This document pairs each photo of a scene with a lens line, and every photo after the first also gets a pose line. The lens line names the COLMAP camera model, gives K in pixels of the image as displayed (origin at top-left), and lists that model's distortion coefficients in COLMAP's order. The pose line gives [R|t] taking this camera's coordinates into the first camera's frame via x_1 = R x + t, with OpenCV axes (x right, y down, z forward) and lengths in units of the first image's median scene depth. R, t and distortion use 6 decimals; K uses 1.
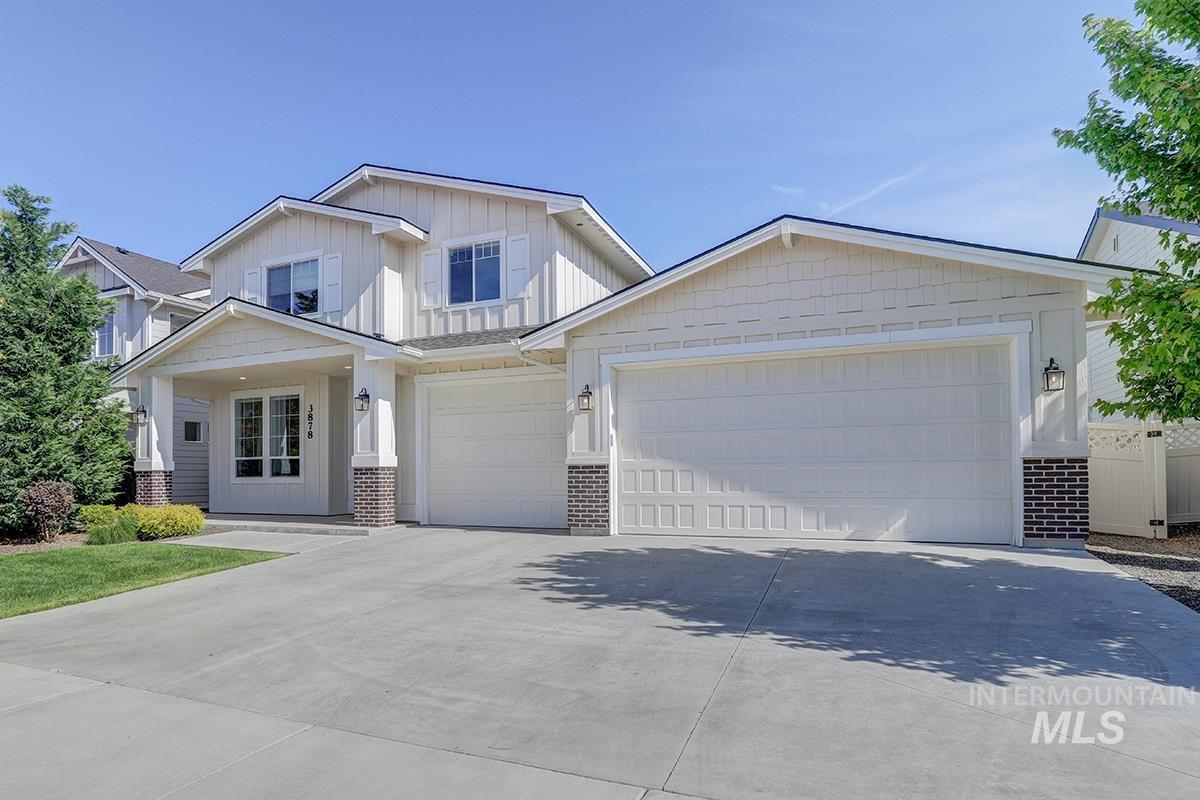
lens RADIAL K [[617.6, 0, 603.9], [0, 617.6, 459.9], [0, 0, 1]] dist [-0.002383, -0.000270]
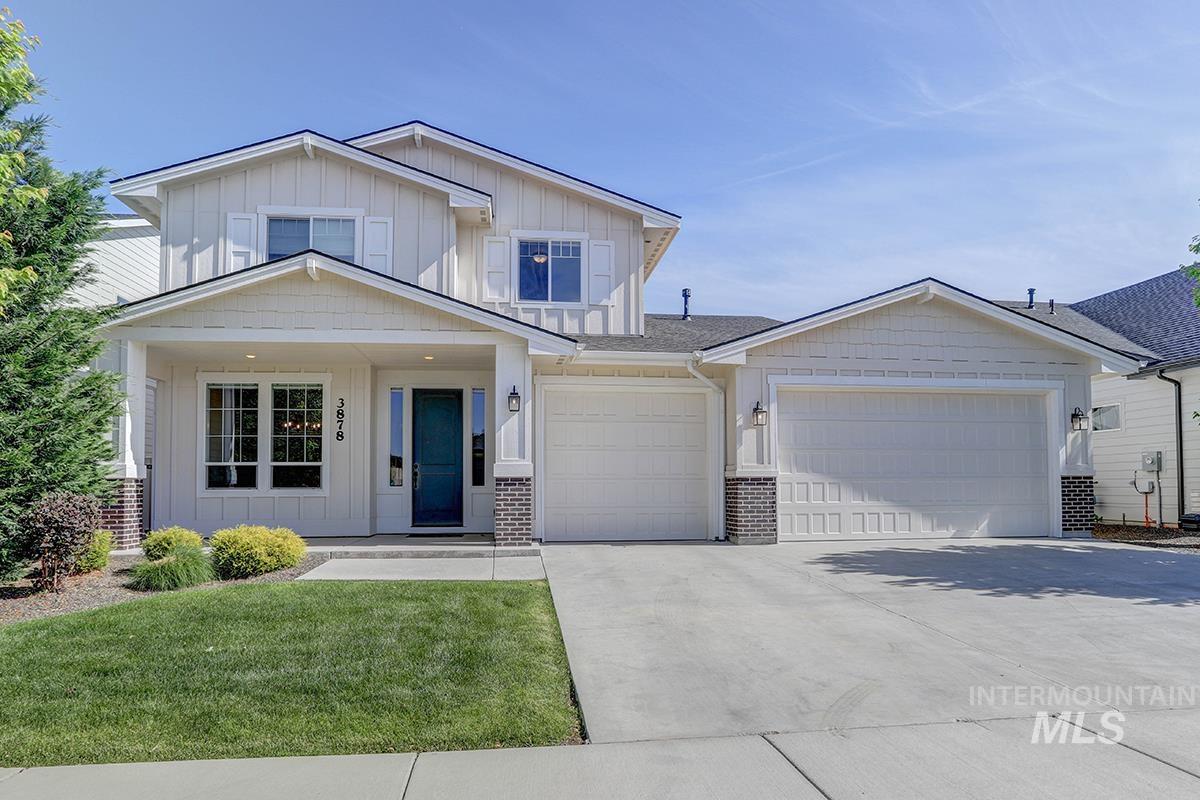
lens RADIAL K [[595.0, 0, 636.0], [0, 595.0, 465.7], [0, 0, 1]] dist [-0.004261, -0.000832]
pose [[0.884345, 0.020062, 0.466403, -0.614749], [-0.012995, 0.999747, -0.018363, 0.008639], [-0.466653, 0.010179, 0.884382, 0.175794]]
